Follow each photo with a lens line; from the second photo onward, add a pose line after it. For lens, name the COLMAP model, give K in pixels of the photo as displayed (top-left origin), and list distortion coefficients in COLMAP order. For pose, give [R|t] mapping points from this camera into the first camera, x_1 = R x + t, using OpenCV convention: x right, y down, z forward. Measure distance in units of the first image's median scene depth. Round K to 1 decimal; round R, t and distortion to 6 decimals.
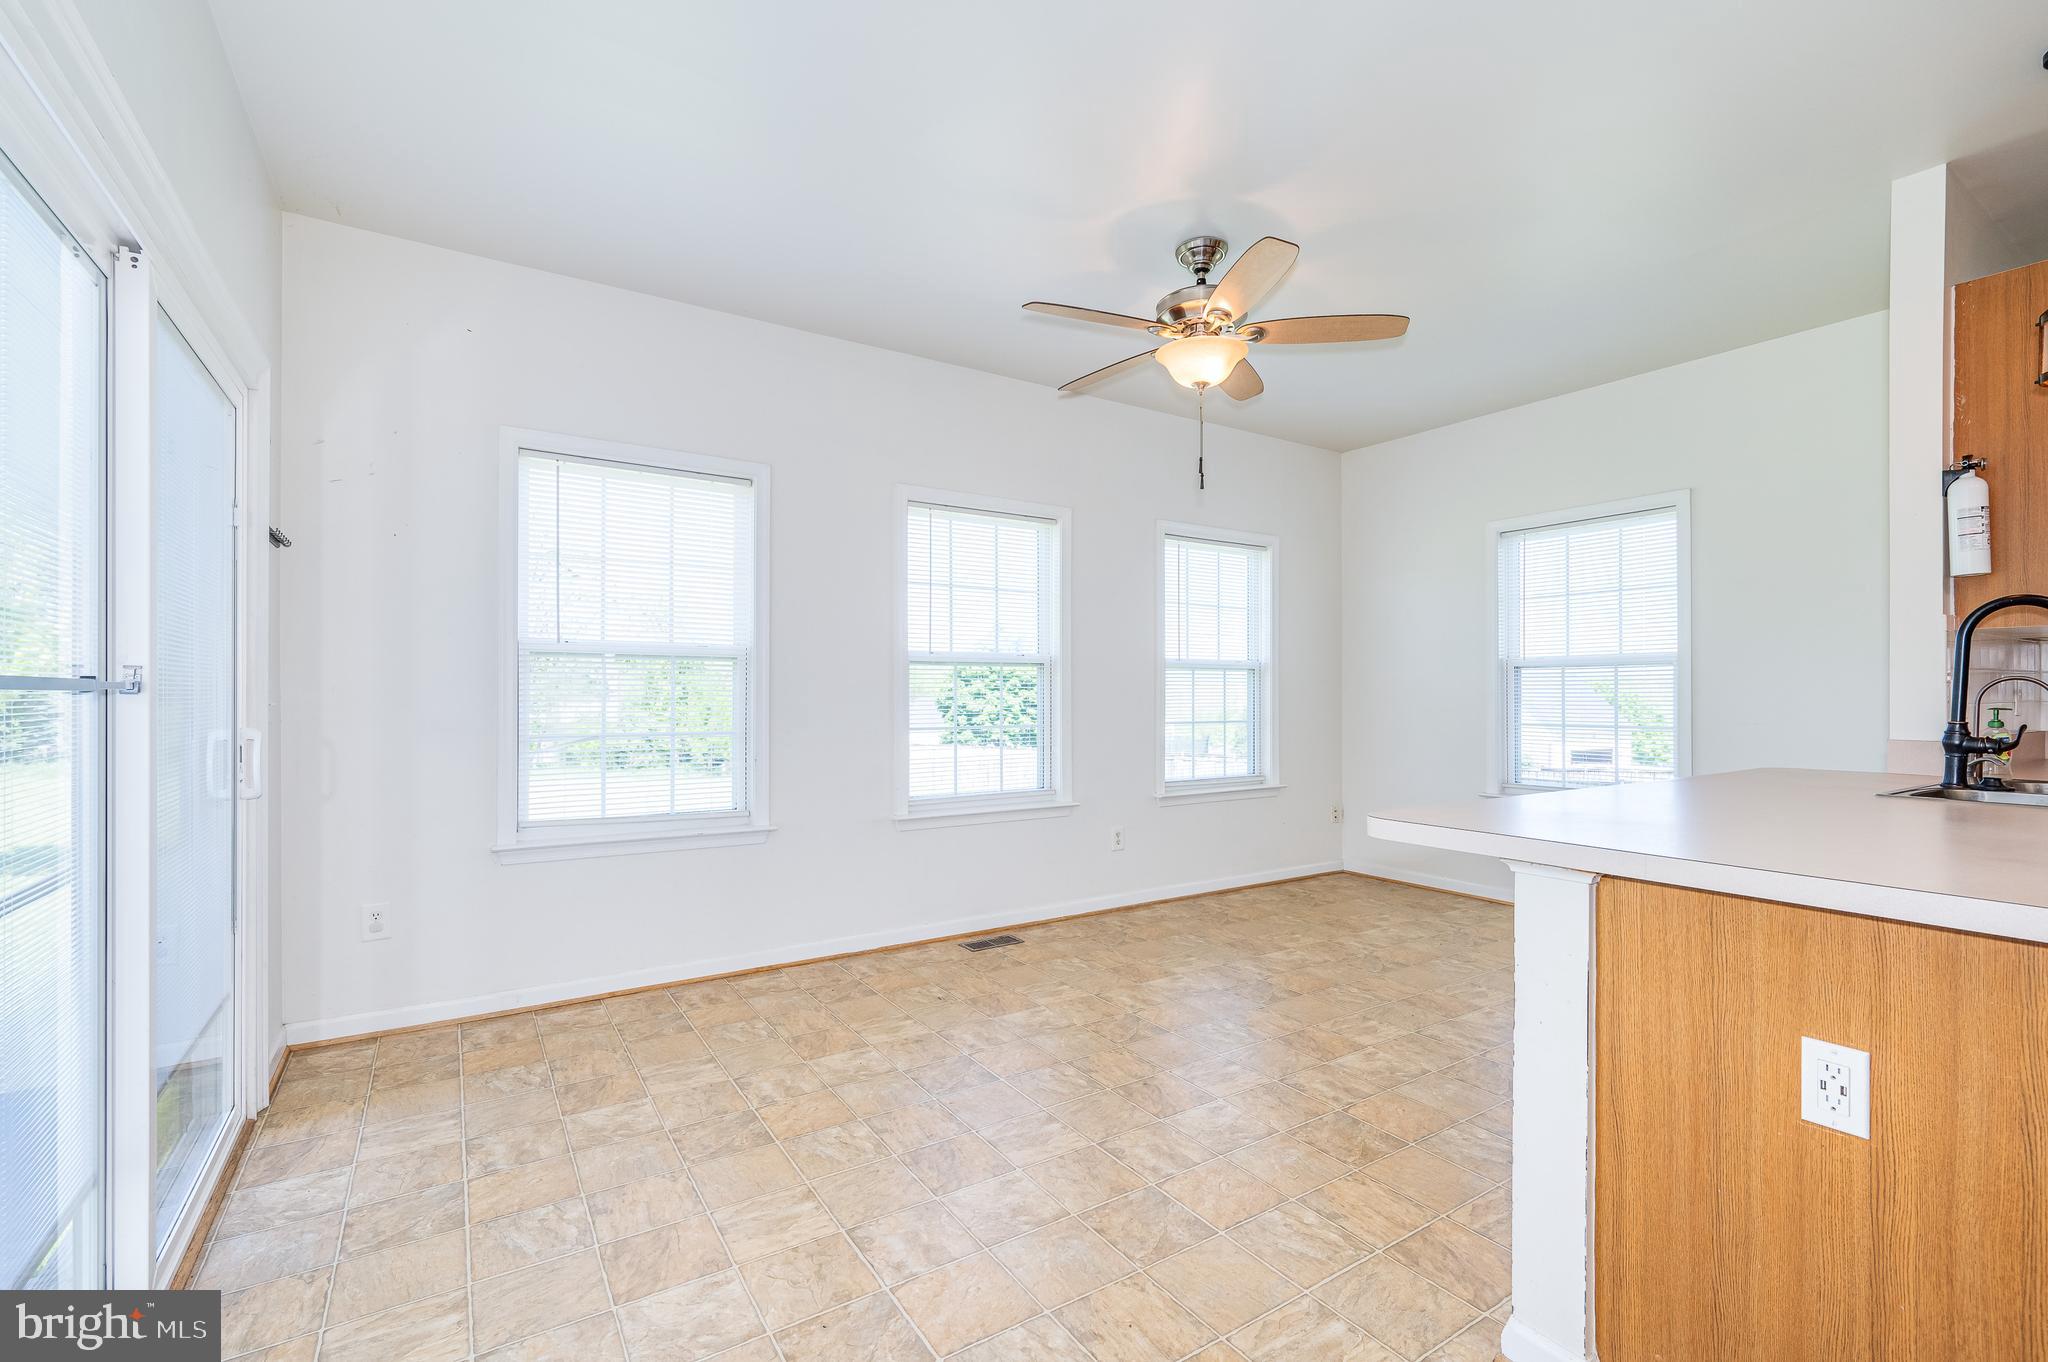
lens RADIAL K [[913.9, 0, 1024.9], [0, 913.9, 687.0], [0, 0, 1]] dist [0.000009, 0.003185]
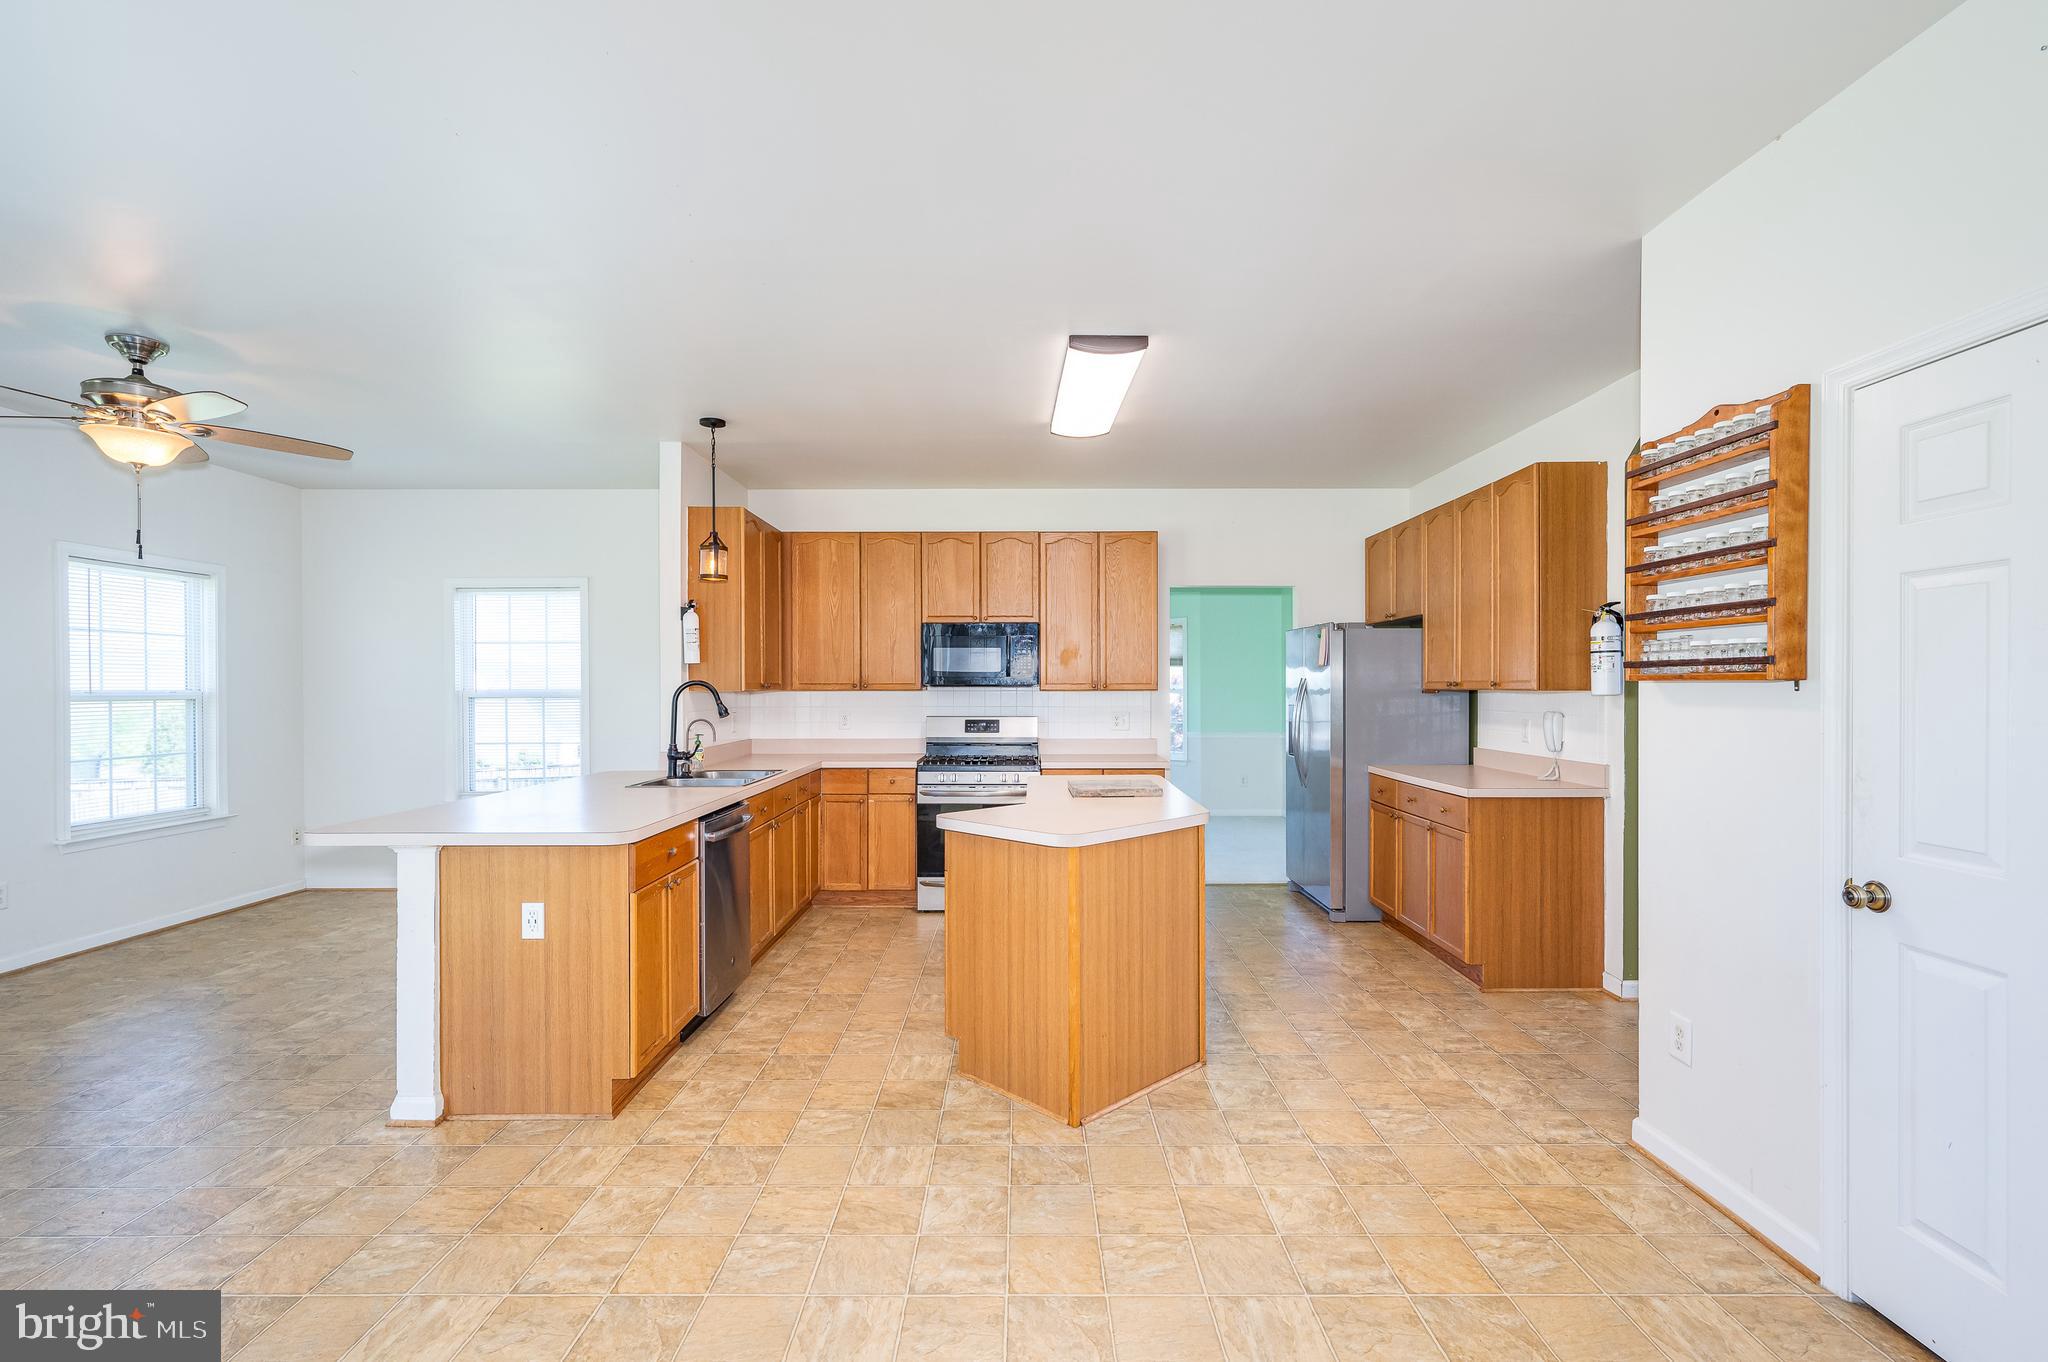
lens RADIAL K [[939.4, 0, 1033.2], [0, 939.4, 693.9], [0, 0, 1]] dist [-0.002285, 0.002416]
pose [[0.553717, -0.008105, 0.832666, -0.192105], [-0.002805, 0.999929, 0.011599, -0.083626], [-0.832700, -0.008758, 0.553655, -0.655977]]
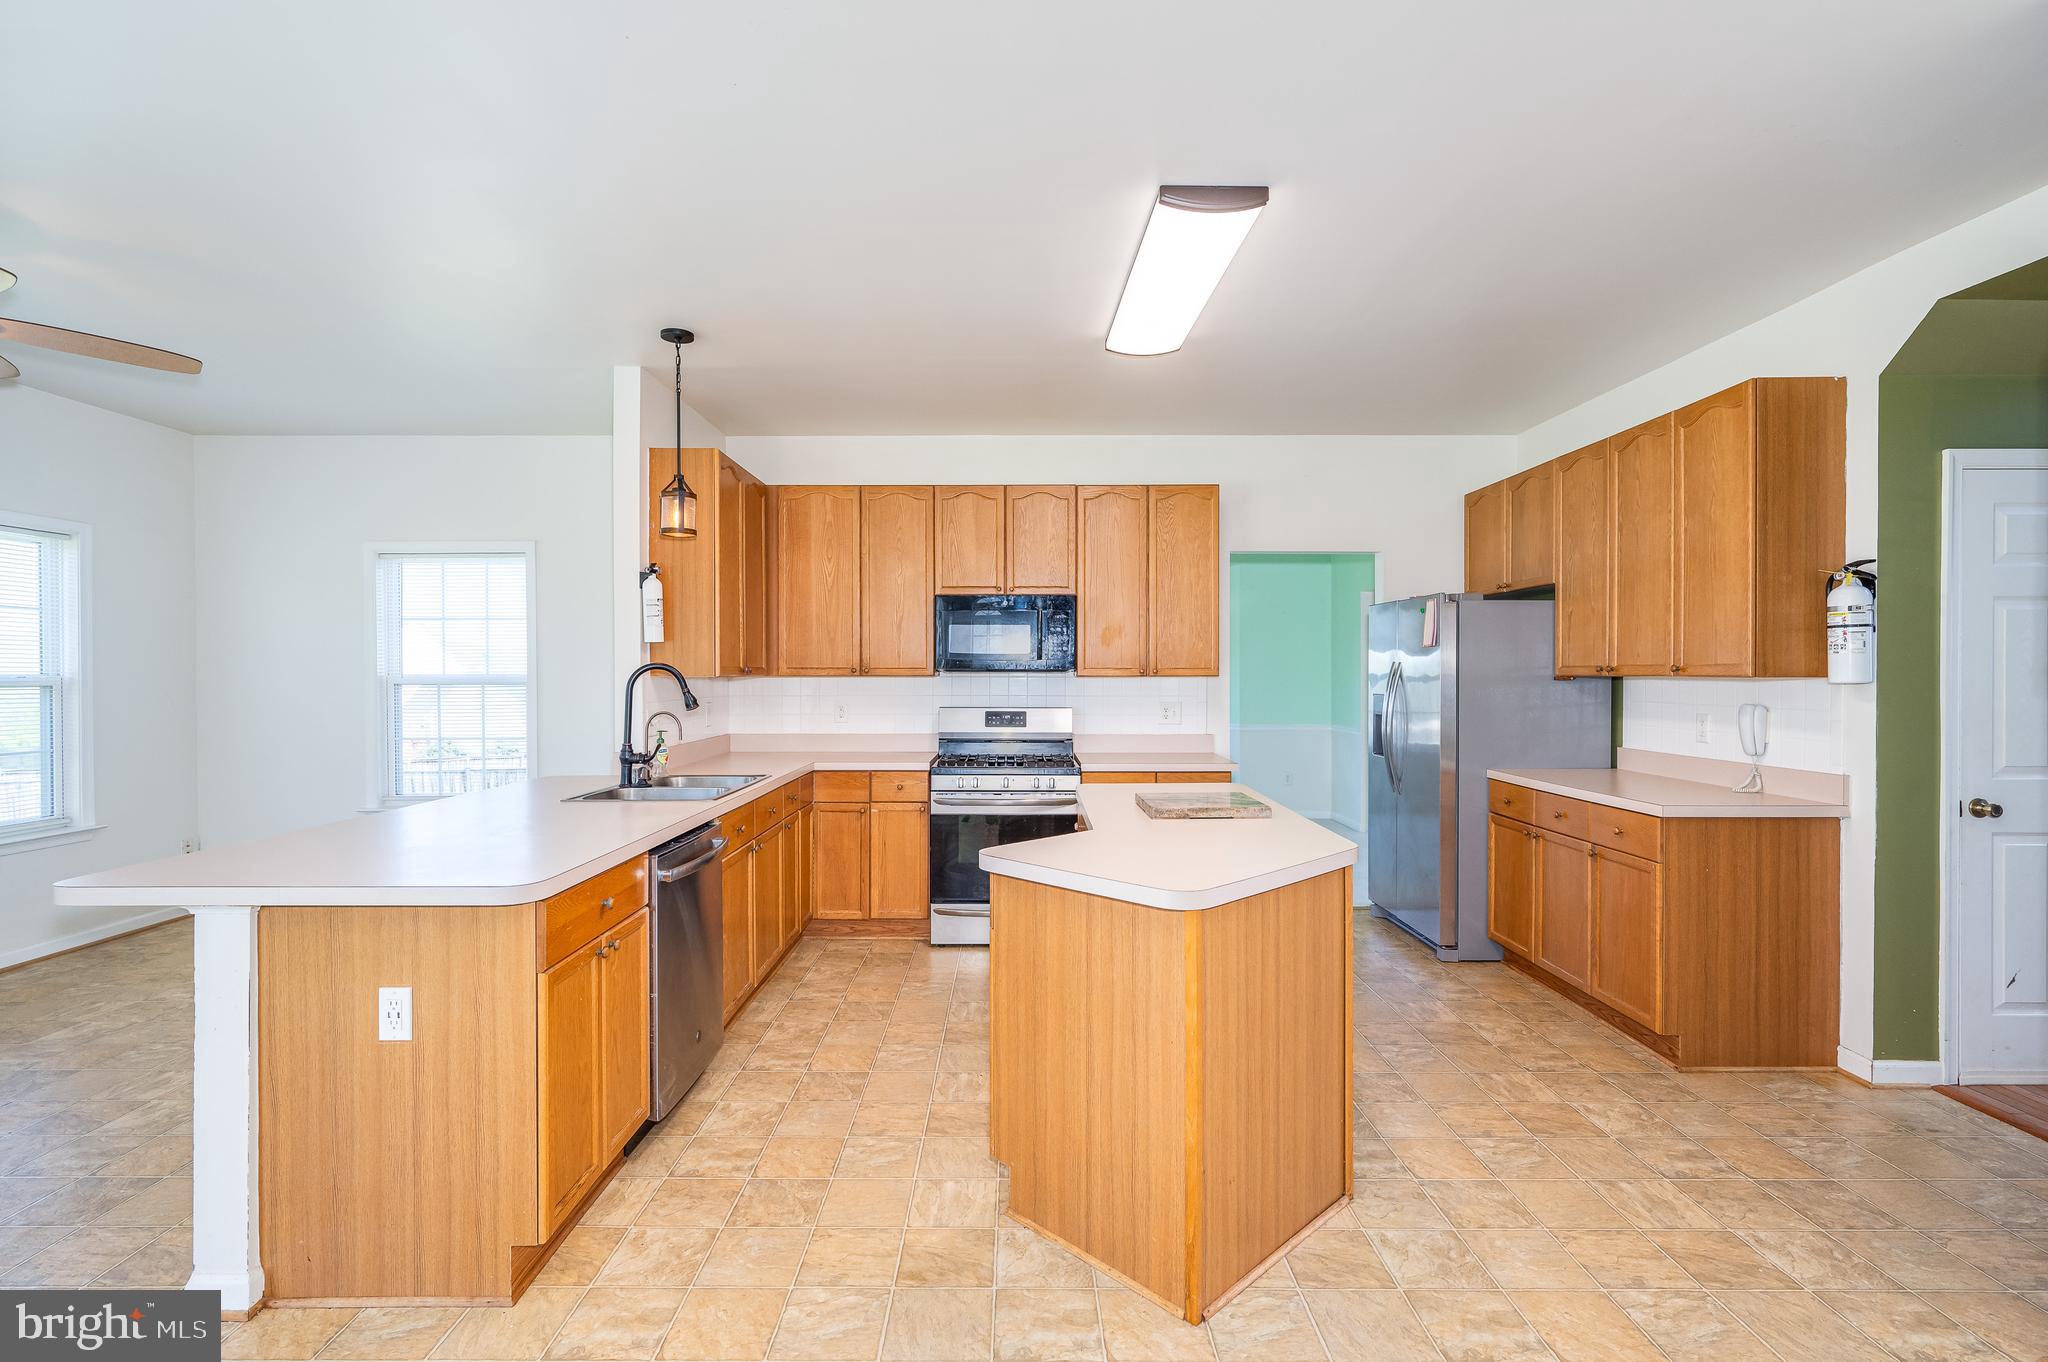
lens RADIAL K [[939.4, 0, 1015.5], [0, 939.4, 691.1], [0, 0, 1]] dist [-0.002285, 0.002416]
pose [[0.559596, -0.016269, 0.828606, 0.067658], [-0.004380, 0.999735, 0.022587, -0.078623], [-0.828754, -0.016269, 0.559376, -0.374477]]
